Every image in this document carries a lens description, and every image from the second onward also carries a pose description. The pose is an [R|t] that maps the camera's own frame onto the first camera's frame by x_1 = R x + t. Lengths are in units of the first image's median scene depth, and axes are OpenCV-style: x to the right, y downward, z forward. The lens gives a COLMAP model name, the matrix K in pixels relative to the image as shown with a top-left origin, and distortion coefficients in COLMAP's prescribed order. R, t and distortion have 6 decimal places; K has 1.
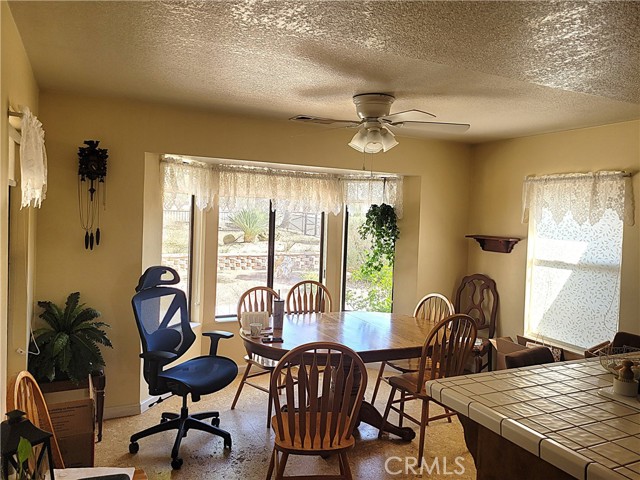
lens RADIAL K [[500.6, 0, 319.4], [0, 500.6, 236.6], [0, 0, 1]] dist [0.012539, 0.003671]
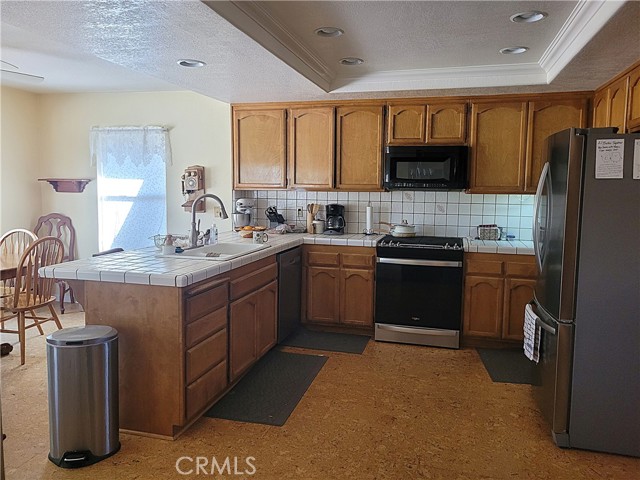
lens RADIAL K [[500.6, 0, 319.6], [0, 500.6, 236.1], [0, 0, 1]] dist [0.012539, 0.003671]
pose [[0.676474, -0.092926, 0.730580, -0.126161], [0.031822, 0.994769, 0.097063, 0.042670], [-0.735778, -0.042412, 0.675893, -0.233727]]
